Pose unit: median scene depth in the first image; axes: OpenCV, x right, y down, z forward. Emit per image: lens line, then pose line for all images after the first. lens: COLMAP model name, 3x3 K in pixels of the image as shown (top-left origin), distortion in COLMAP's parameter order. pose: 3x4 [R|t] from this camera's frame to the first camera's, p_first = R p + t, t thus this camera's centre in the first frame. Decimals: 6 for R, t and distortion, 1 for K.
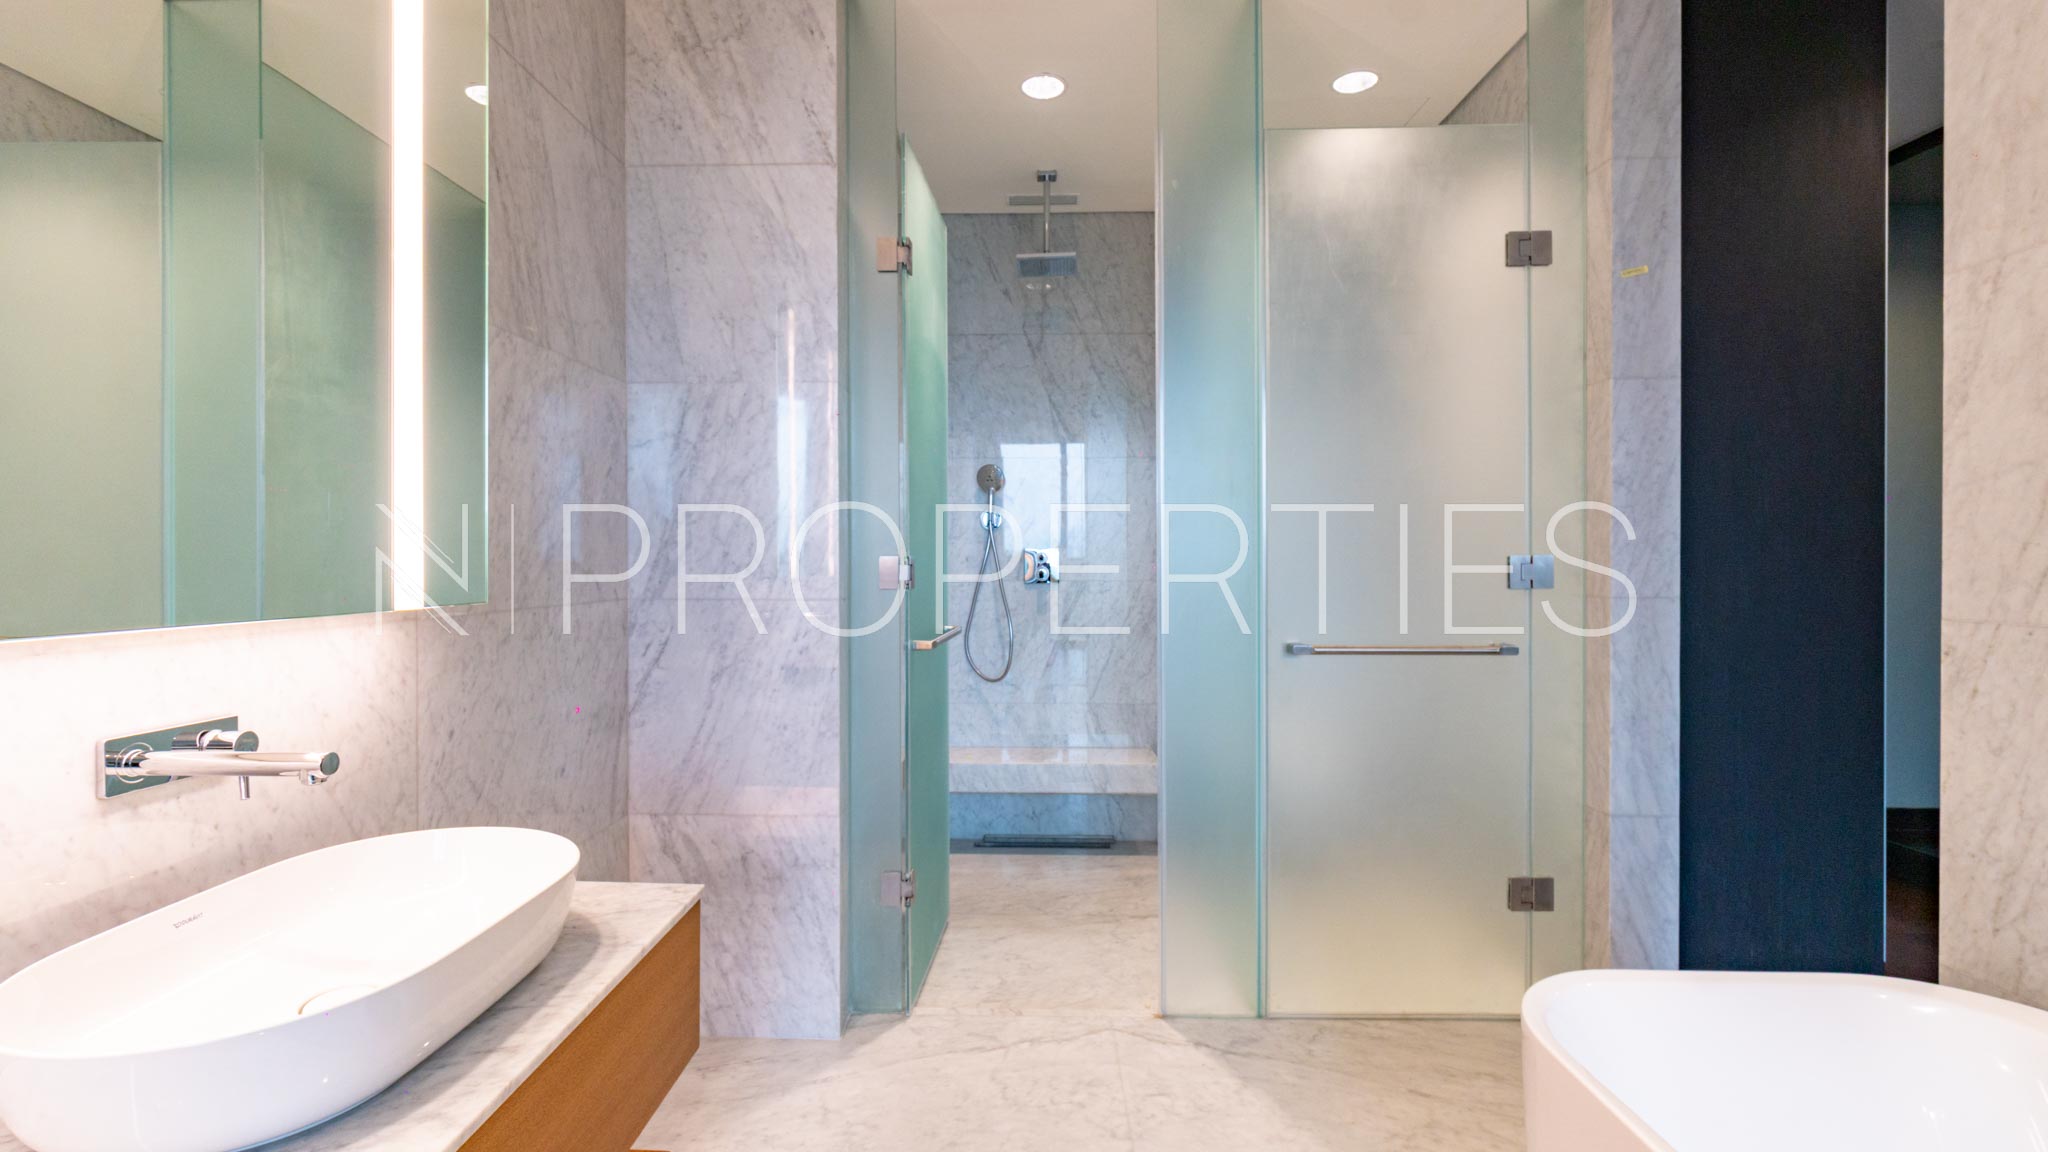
lens RADIAL K [[895.4, 0, 1011.9], [0, 895.4, 564.3], [0, 0, 1]] dist [-0.000358, -0.000995]
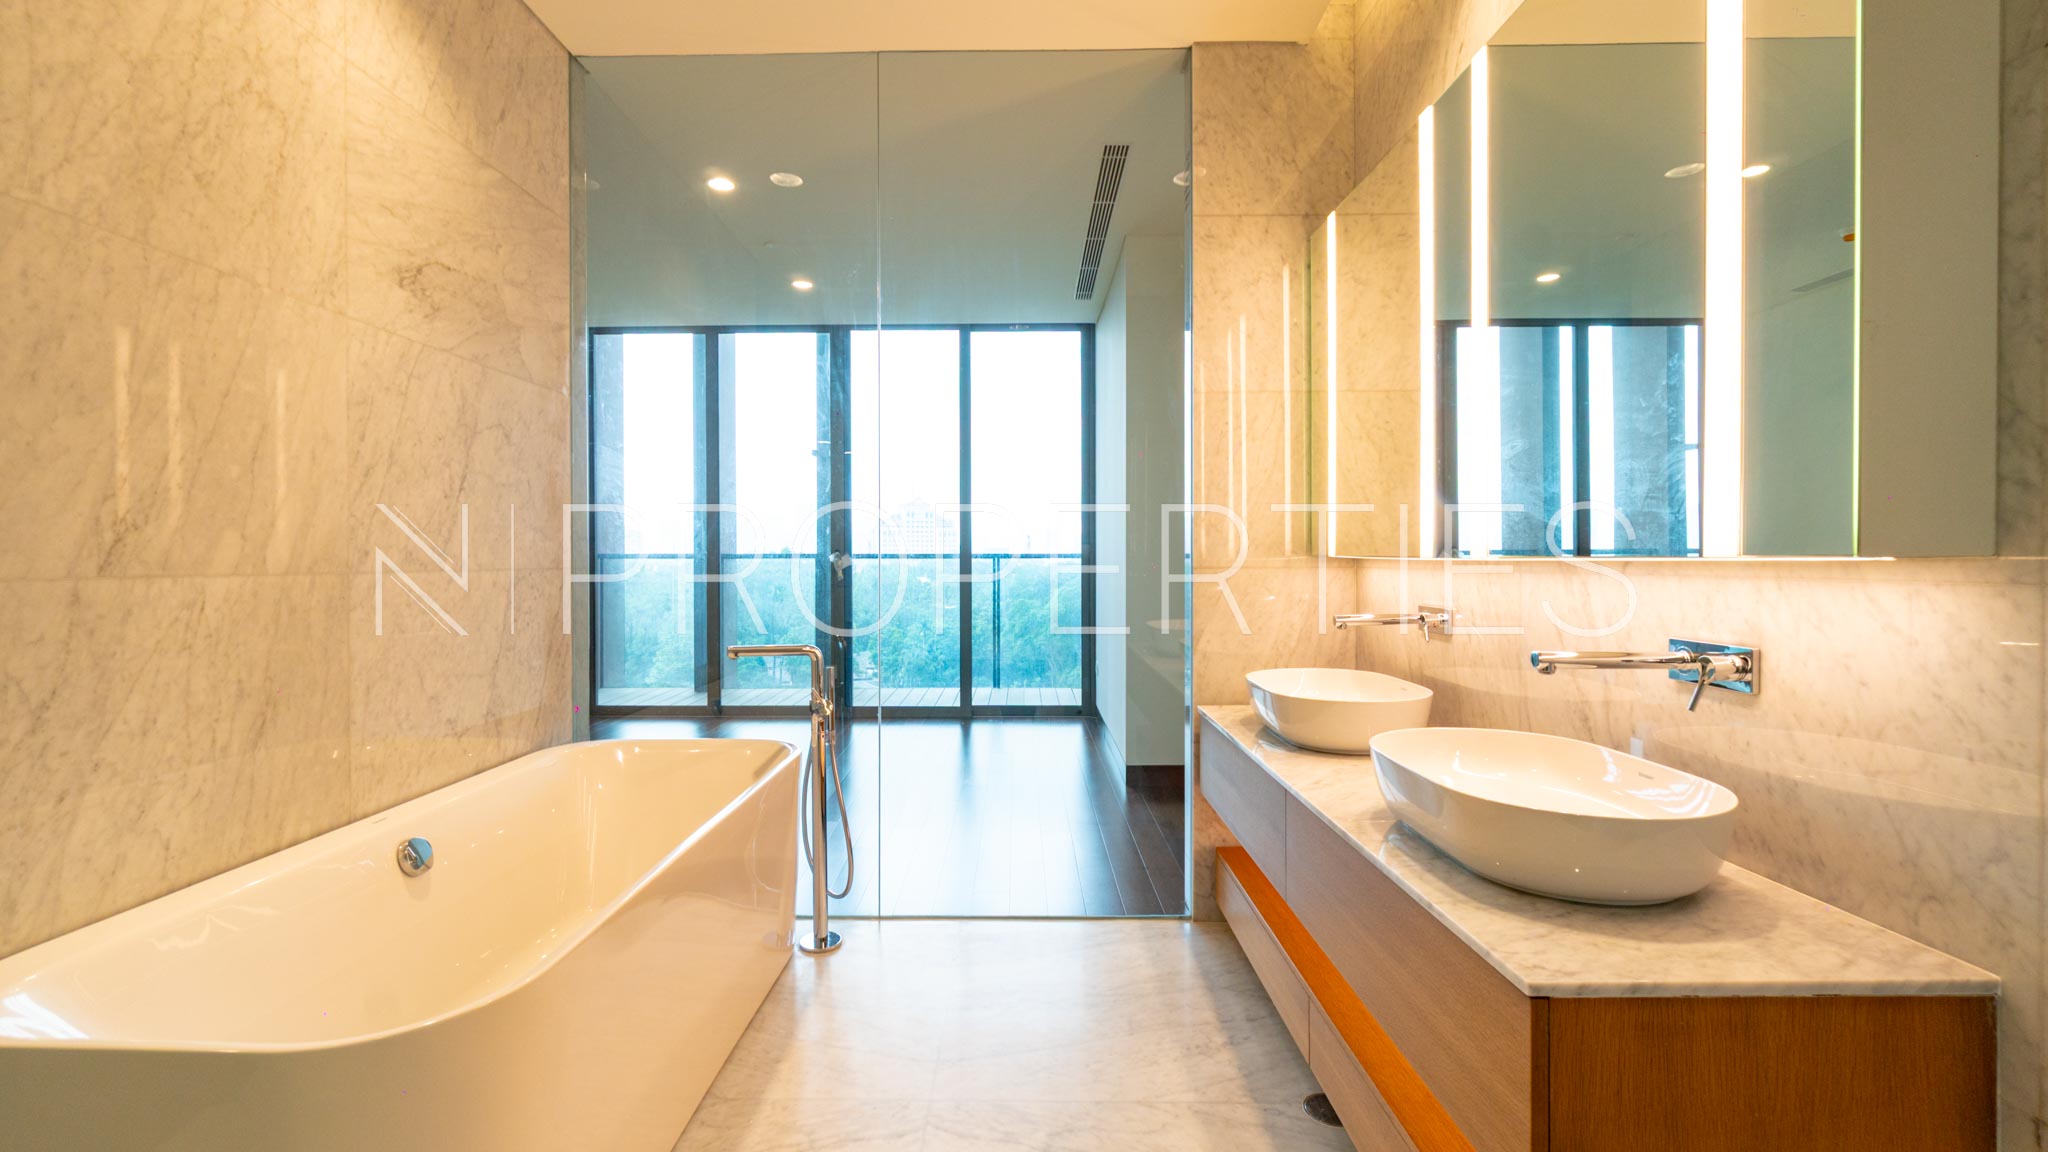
lens RADIAL K [[895.4, 0, 1023.6], [0, 895.4, 568.3], [0, 0, 1]] dist [-0.000358, -0.000995]
pose [[-0.999883, 0.005784, -0.014133, 0.044212], [0.005614, 0.999911, 0.012094, 0.046491], [0.014201, 0.012013, -0.999827, 1.918975]]
